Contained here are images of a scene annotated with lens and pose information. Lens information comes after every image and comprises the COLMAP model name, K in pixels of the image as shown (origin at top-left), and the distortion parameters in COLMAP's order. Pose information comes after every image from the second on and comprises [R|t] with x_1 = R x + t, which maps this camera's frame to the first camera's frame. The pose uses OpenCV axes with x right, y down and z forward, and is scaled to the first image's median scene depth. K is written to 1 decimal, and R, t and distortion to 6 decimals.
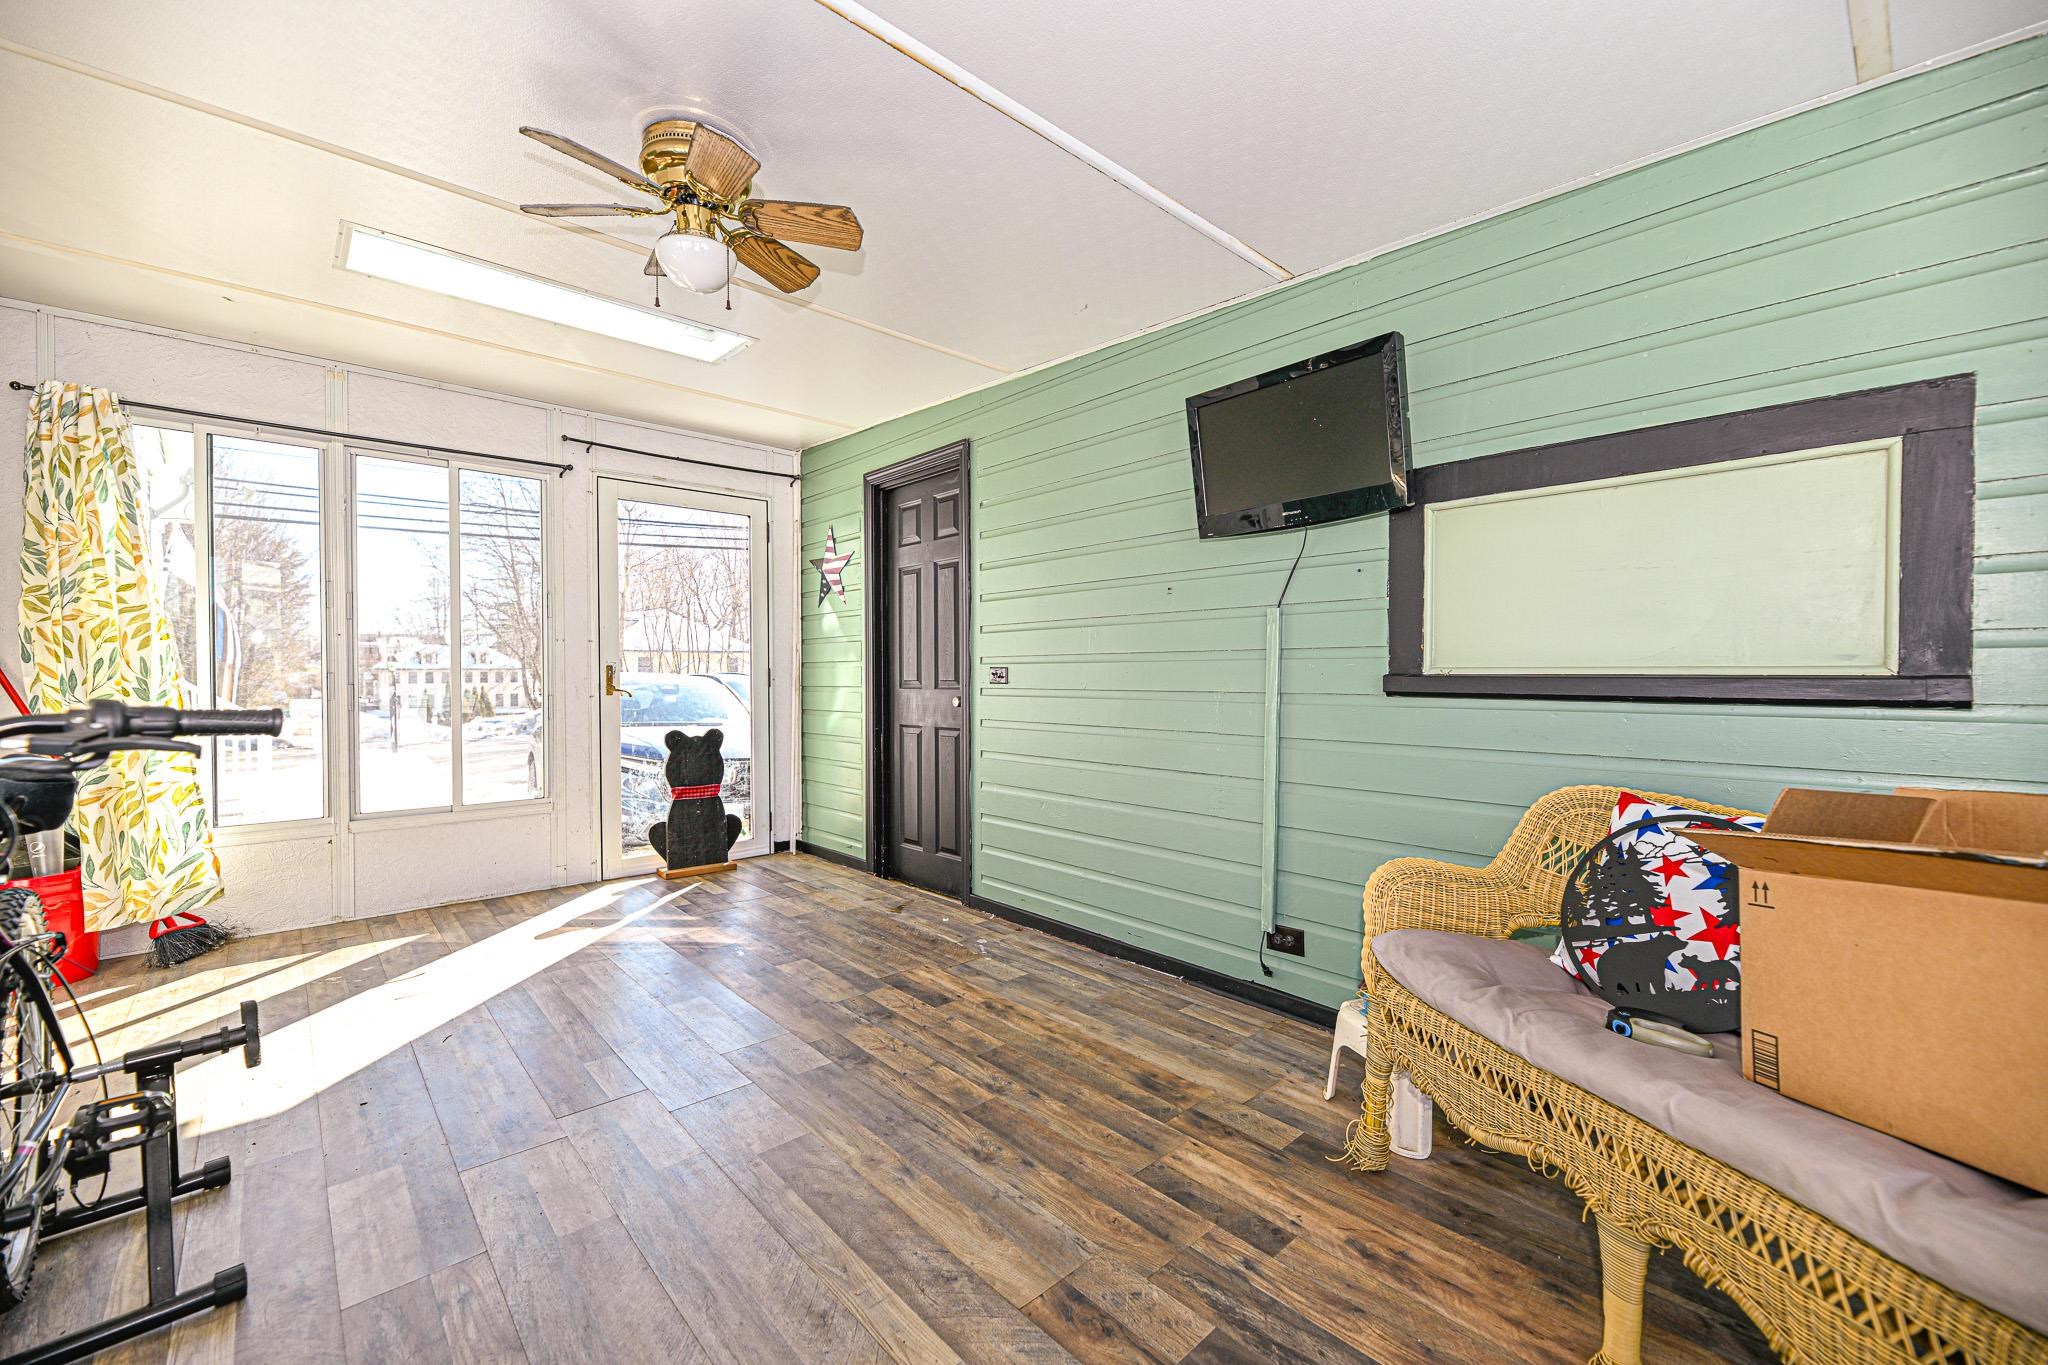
lens RADIAL K [[792.7, 0, 988.3], [0, 792.7, 682.4], [0, 0, 1]] dist [-0.001202, -0.000170]
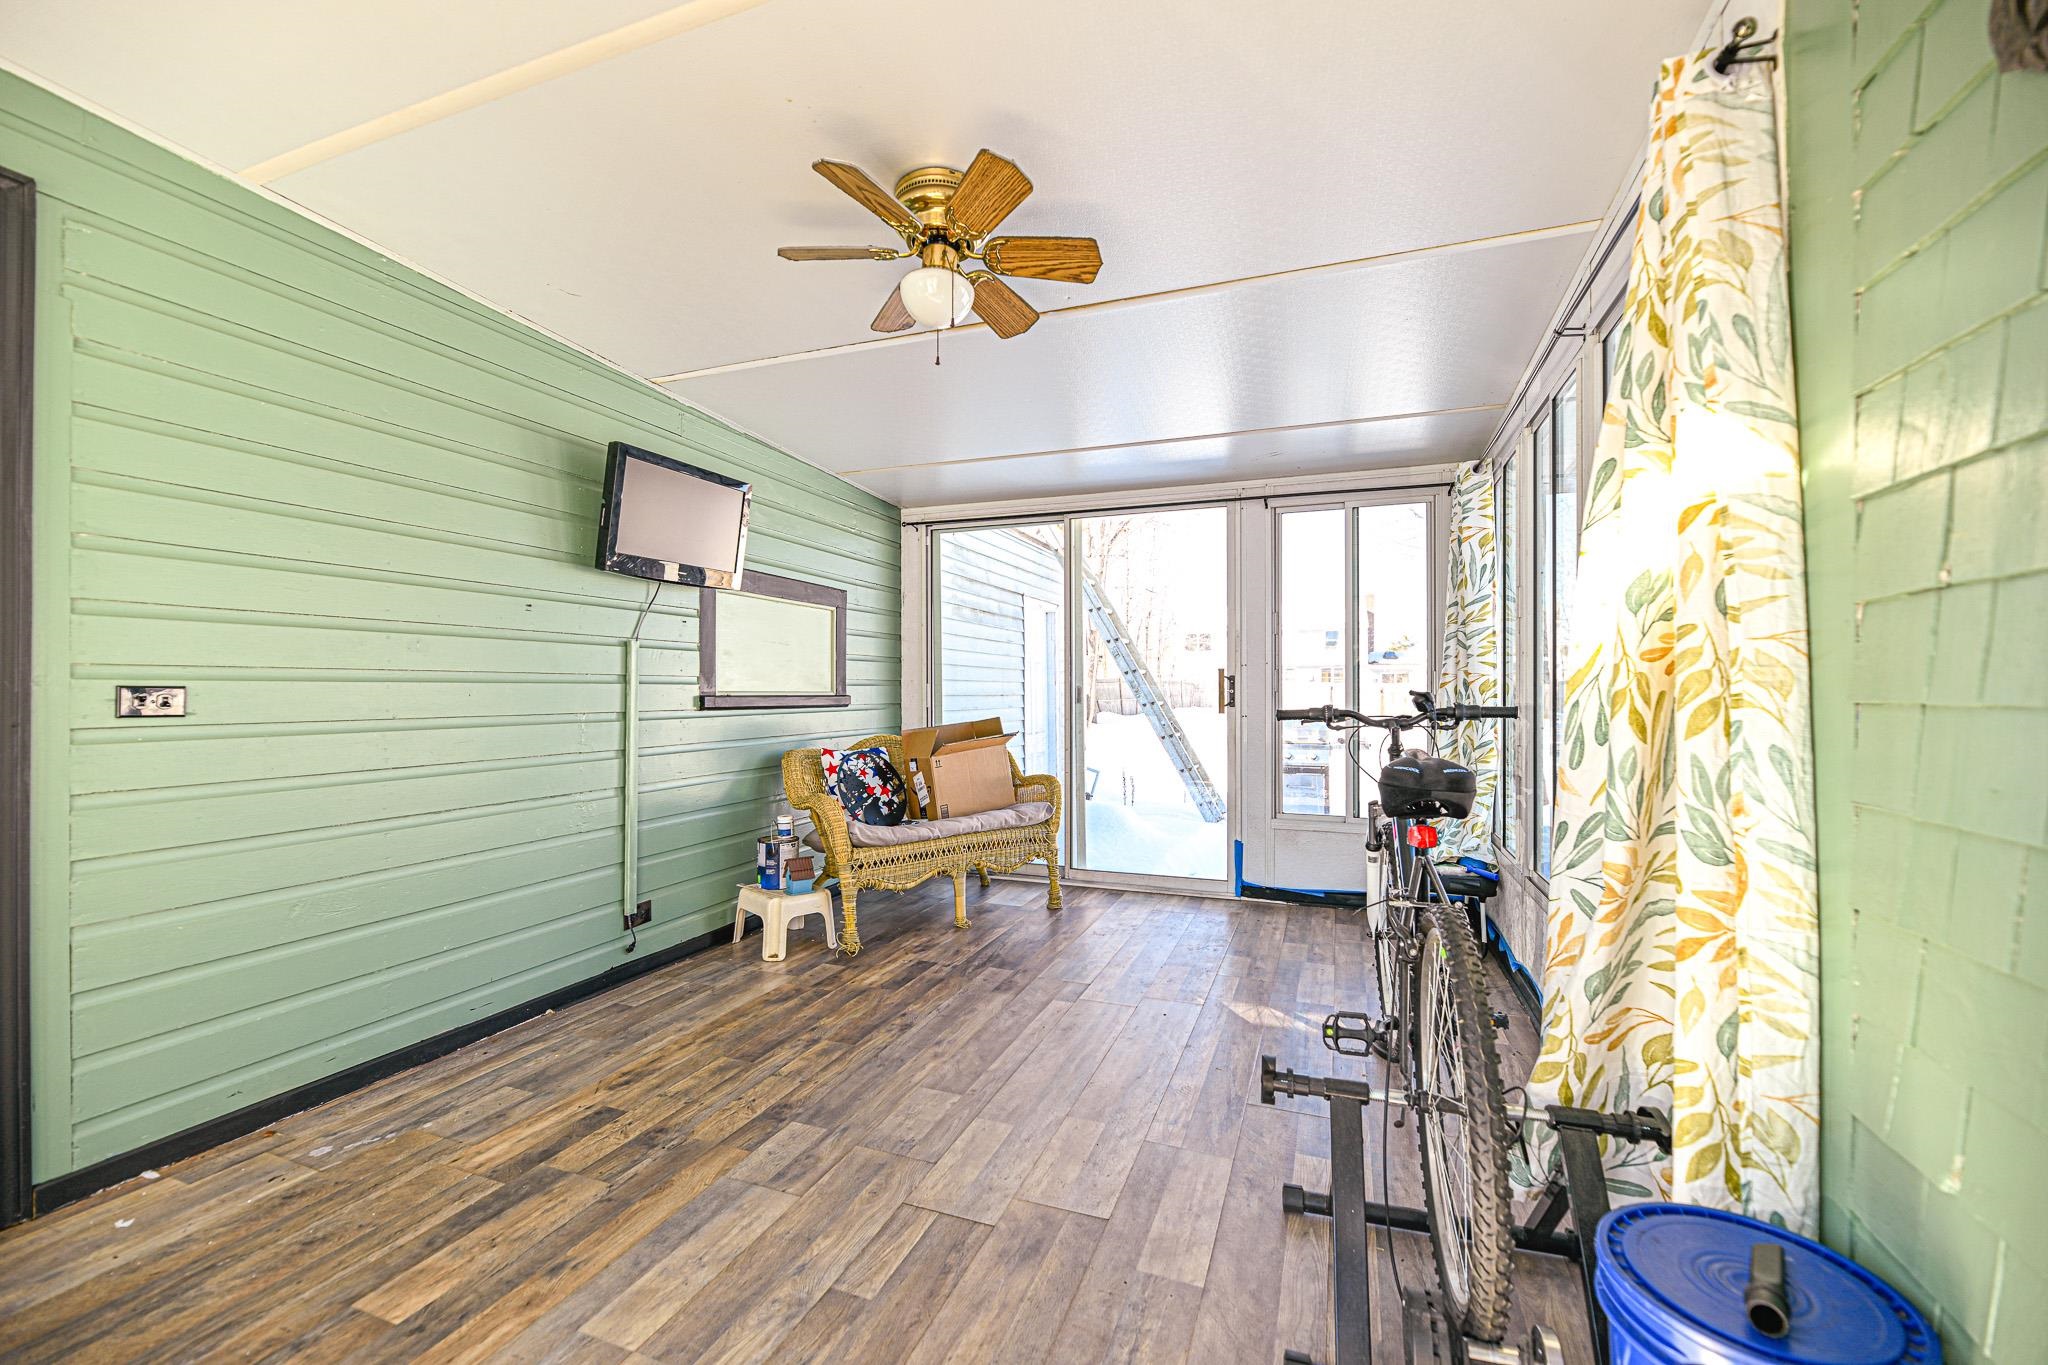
lens RADIAL K [[841.3, 0, 1024.0], [0, 841.3, 682.5], [0, 0, 1]] dist [0.000460, -0.008296]
pose [[-0.454799, 0.009434, 0.890544, -1.140325], [0.011995, 0.999918, -0.004467, -0.021853], [-0.890513, 0.008651, -0.454875, 1.147694]]
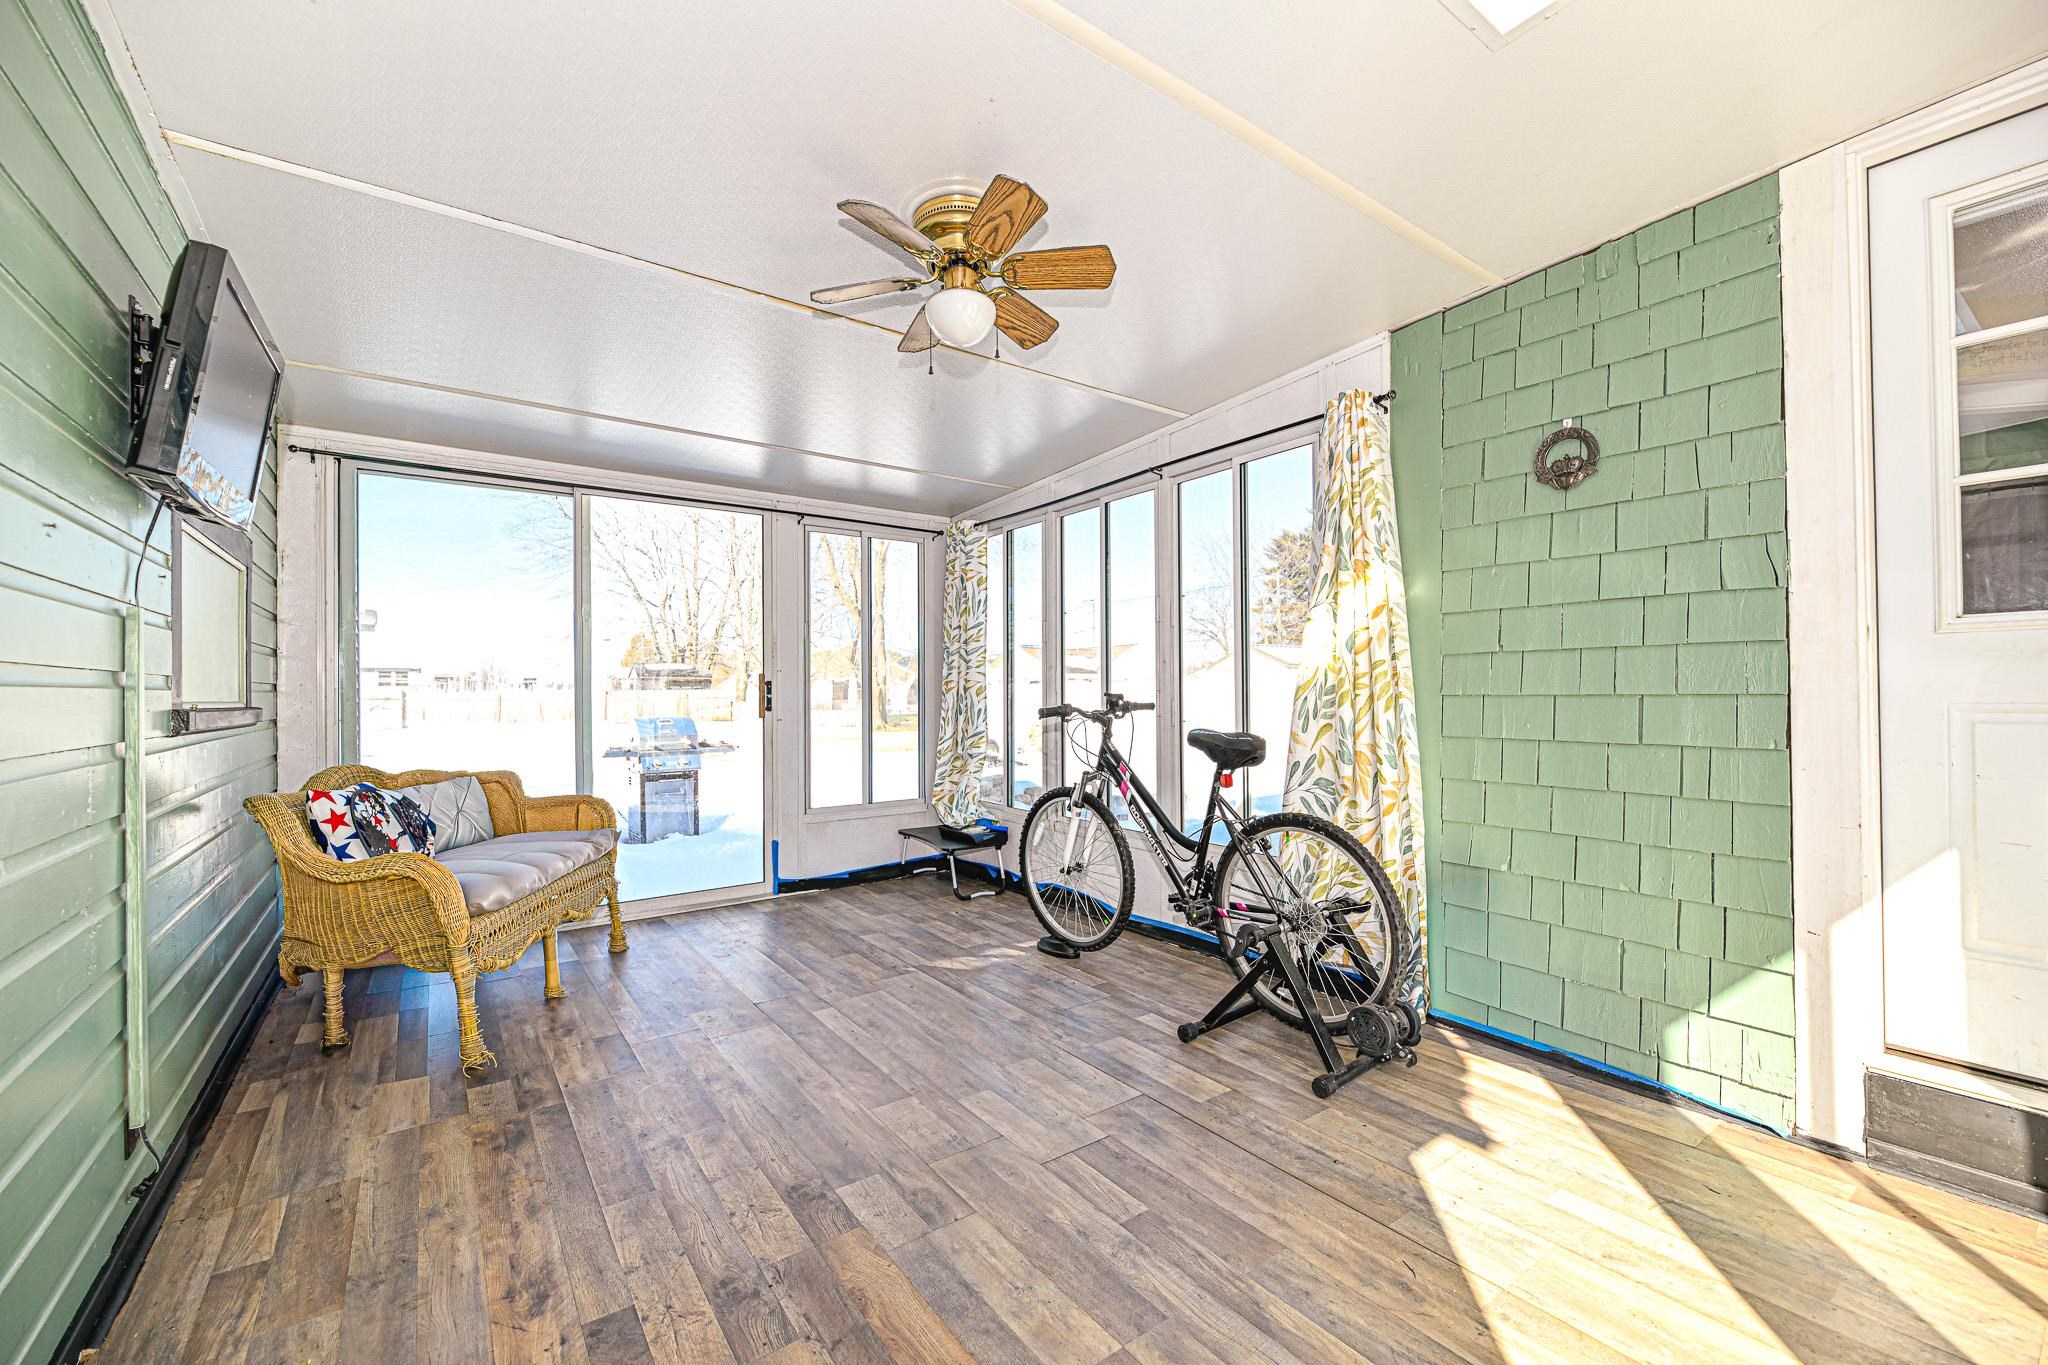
lens RADIAL K [[851.3, 0, 1024.0], [0, 851.3, 682.5], [0, 0, 1]] dist [0.000470, -0.005817]
pose [[-0.995954, 0.010439, 0.089251, -0.449296], [0.010606, 0.999943, 0.001397, -0.032727], [-0.089232, 0.002338, -0.996008, 1.760101]]
